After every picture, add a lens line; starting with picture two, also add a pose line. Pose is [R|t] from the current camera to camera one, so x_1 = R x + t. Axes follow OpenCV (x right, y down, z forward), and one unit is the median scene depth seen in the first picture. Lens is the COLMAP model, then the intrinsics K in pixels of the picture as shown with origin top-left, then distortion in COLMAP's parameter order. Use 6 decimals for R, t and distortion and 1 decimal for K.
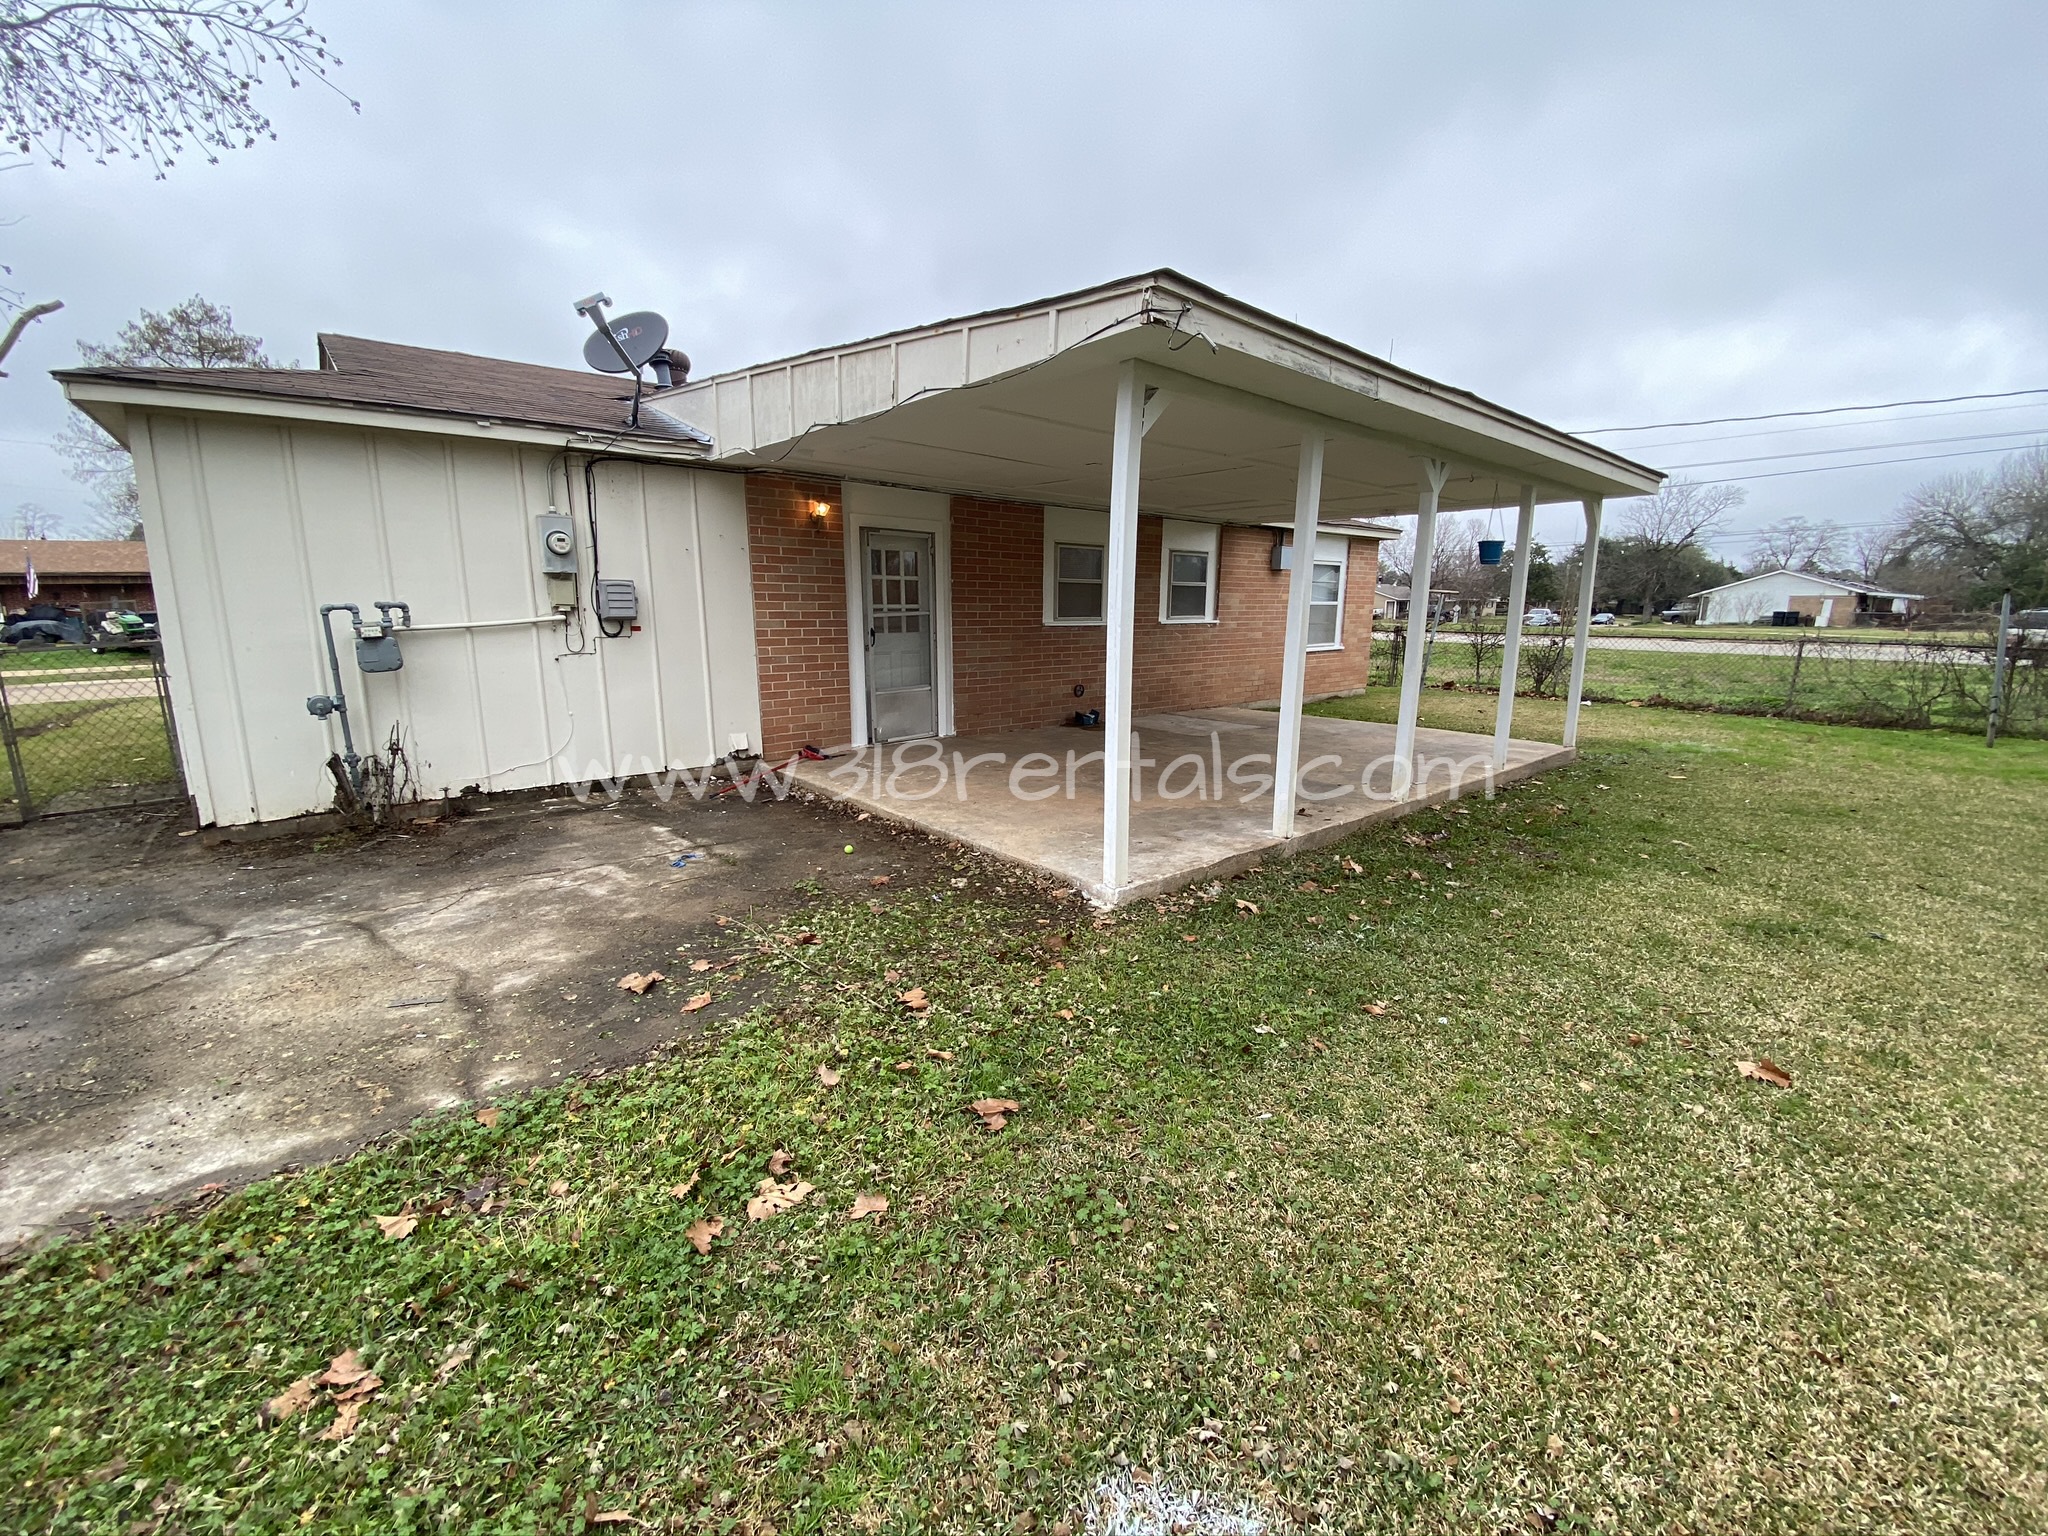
lens RADIAL K [[825.2, 0, 1016.8], [0, 825.2, 753.4], [0, 0, 1]] dist [0.037442, -0.028239]
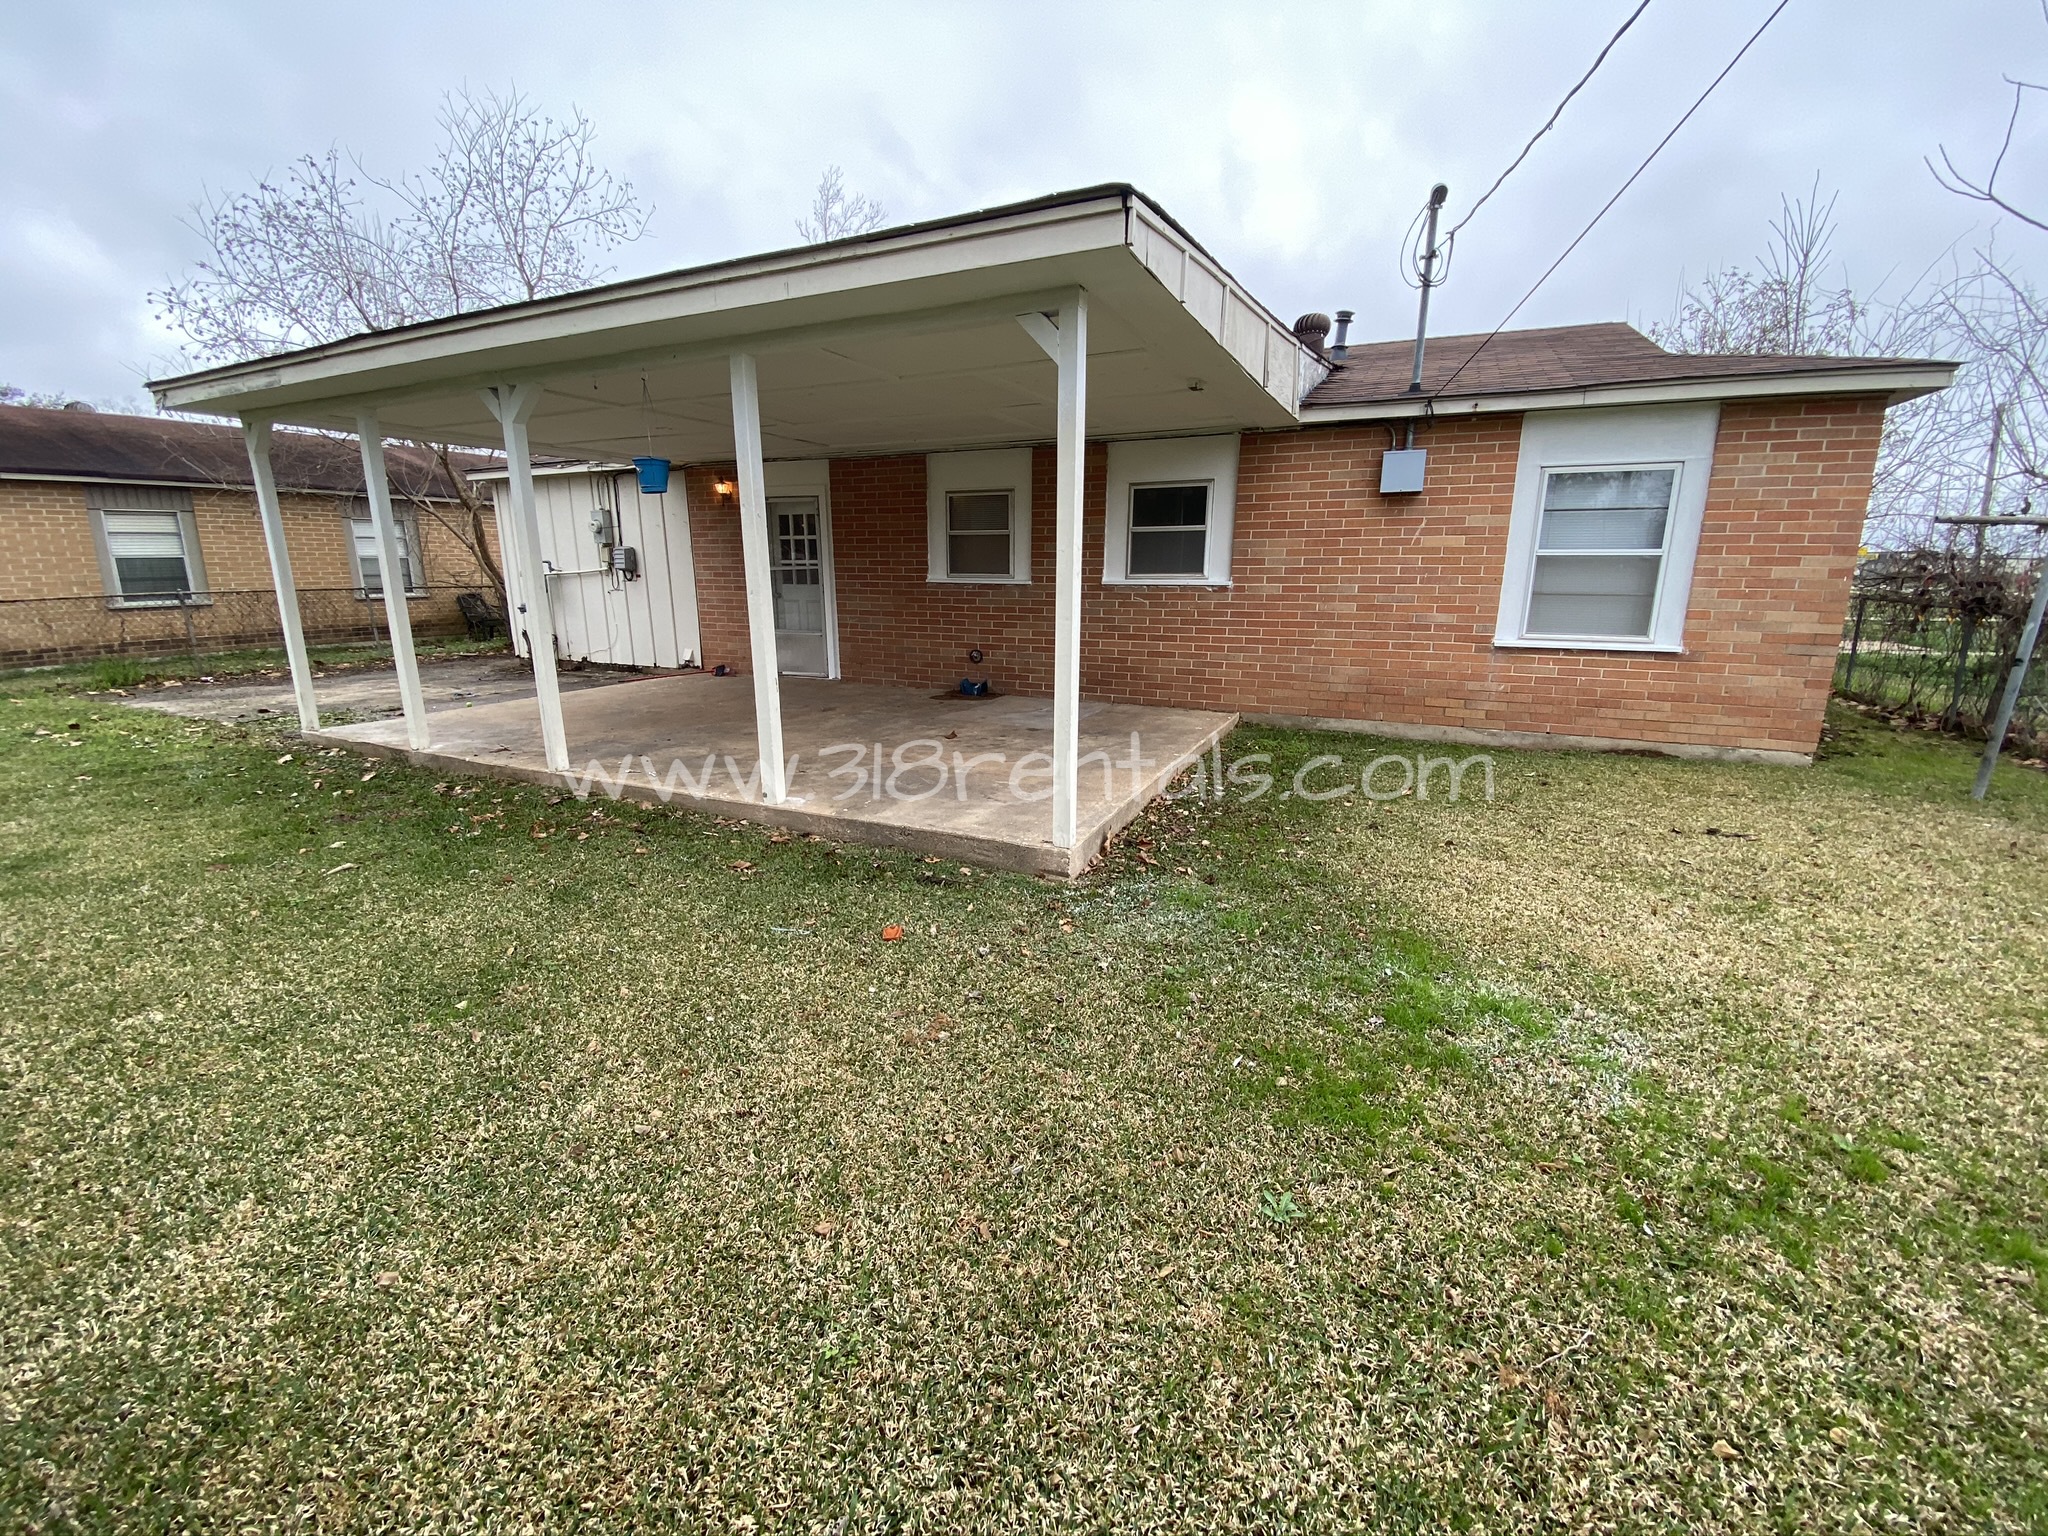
lens RADIAL K [[825.2, 0, 1016.8], [0, 825.2, 753.4], [0, 0, 1]] dist [0.037442, -0.028239]
pose [[0.422129, 0.195846, -0.885128, 1.023744], [-0.164100, 0.976763, 0.137860, -0.116604], [0.891559, 0.087055, 0.444458, 0.725562]]
